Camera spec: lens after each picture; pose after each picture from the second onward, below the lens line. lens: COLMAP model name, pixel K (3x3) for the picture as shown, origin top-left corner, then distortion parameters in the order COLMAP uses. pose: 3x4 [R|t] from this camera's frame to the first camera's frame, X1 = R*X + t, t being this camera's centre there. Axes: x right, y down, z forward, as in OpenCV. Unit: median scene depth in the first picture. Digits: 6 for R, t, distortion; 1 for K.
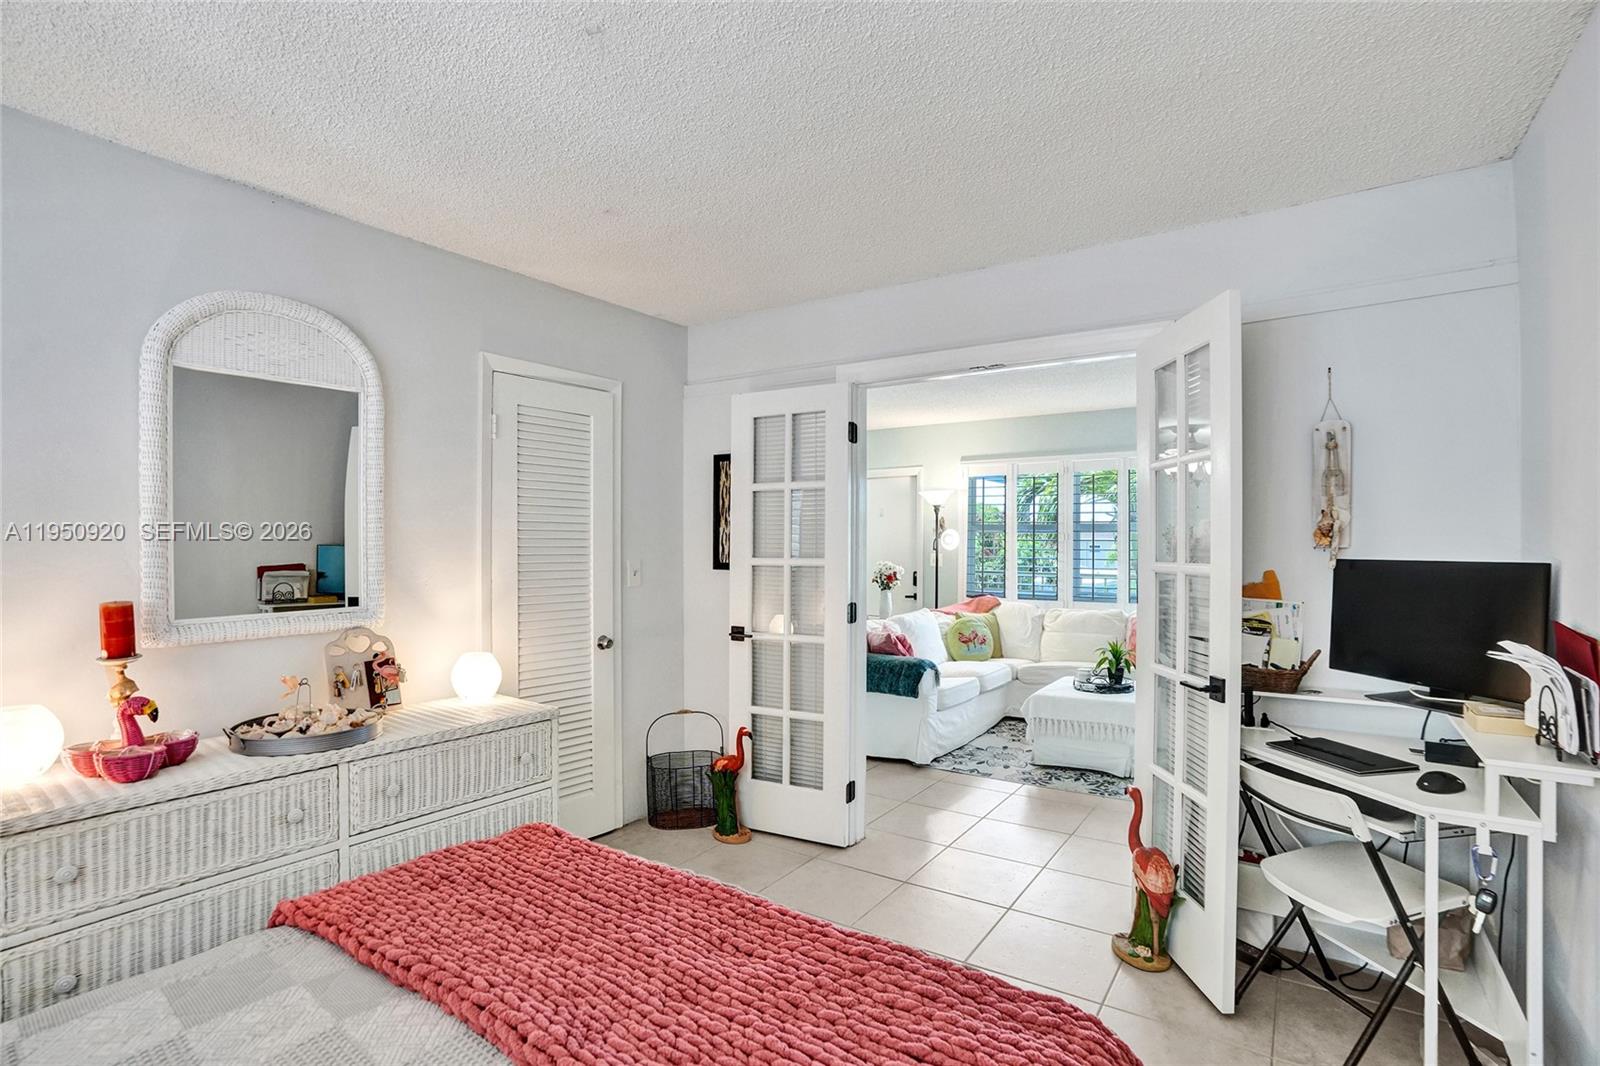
lens RADIAL K [[755.6, 0, 794.9], [0, 755.6, 549.3], [0, 0, 1]] dist [-0.066716, 0.036642]
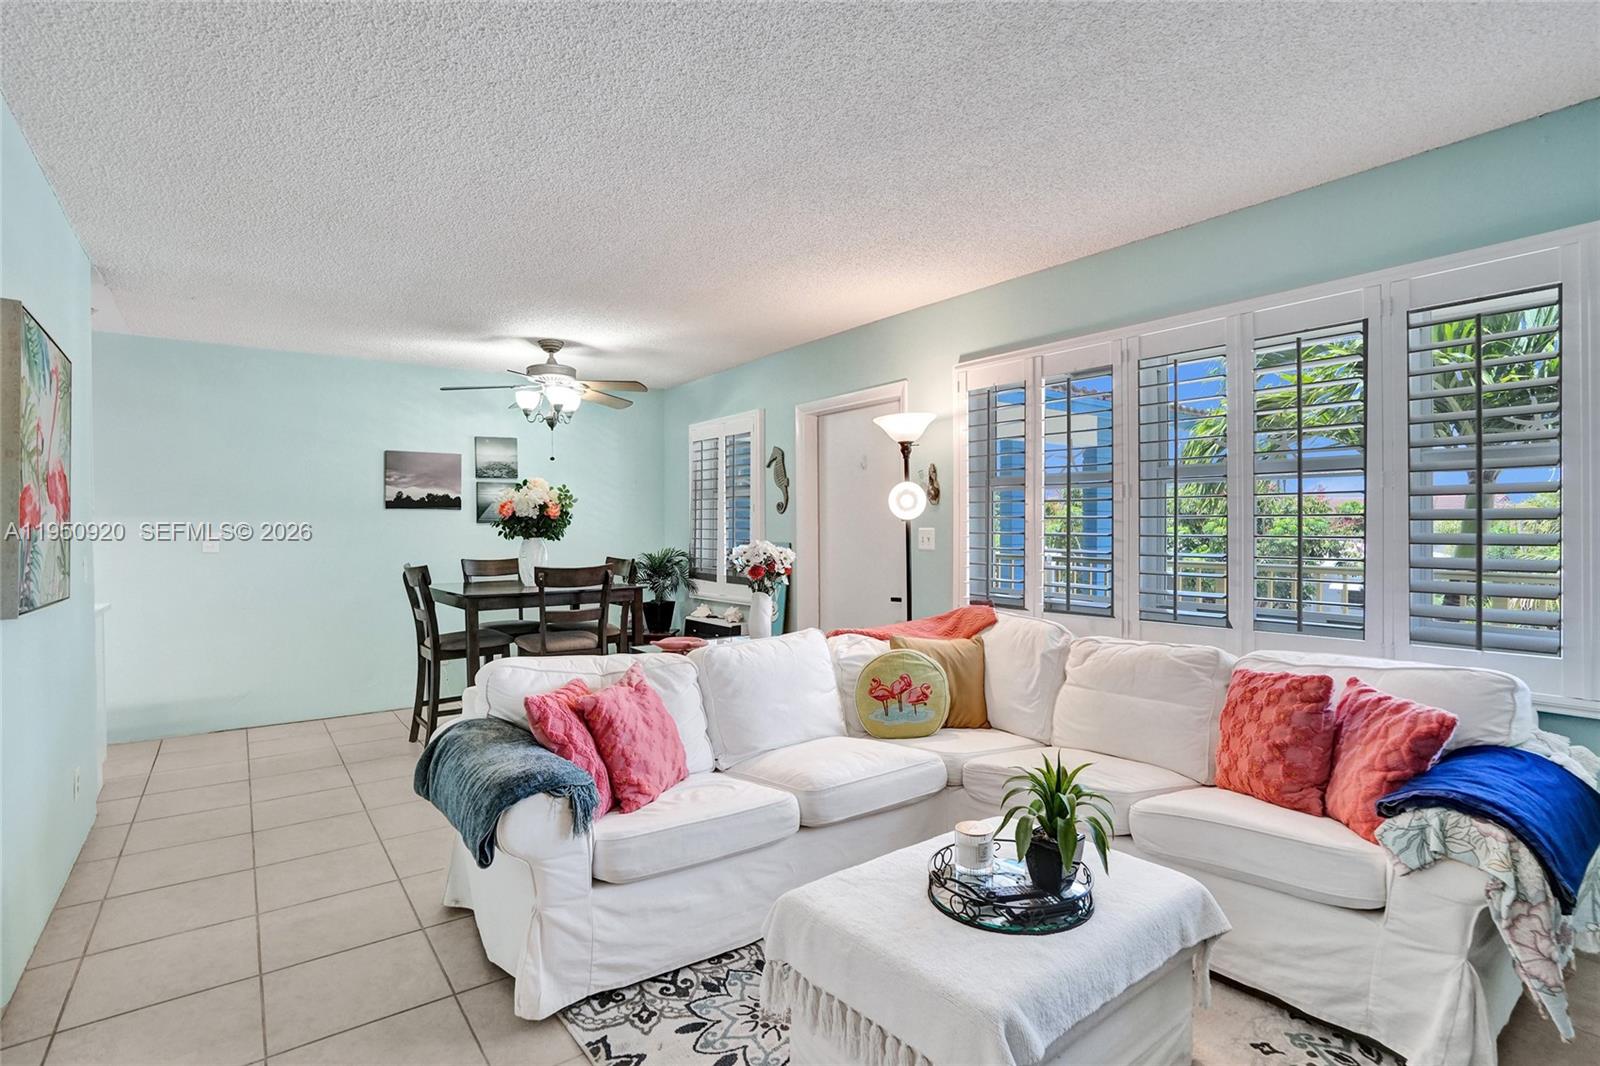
lens RADIAL K [[755.6, 0, 794.9], [0, 755.6, 549.3], [0, 0, 1]] dist [-0.066716, 0.036642]
pose [[0.944272, -0.001727, -0.329163, 0.324094], [0.006134, 0.999905, 0.012351, 0.016207], [0.329110, -0.013682, 0.944192, 0.483219]]
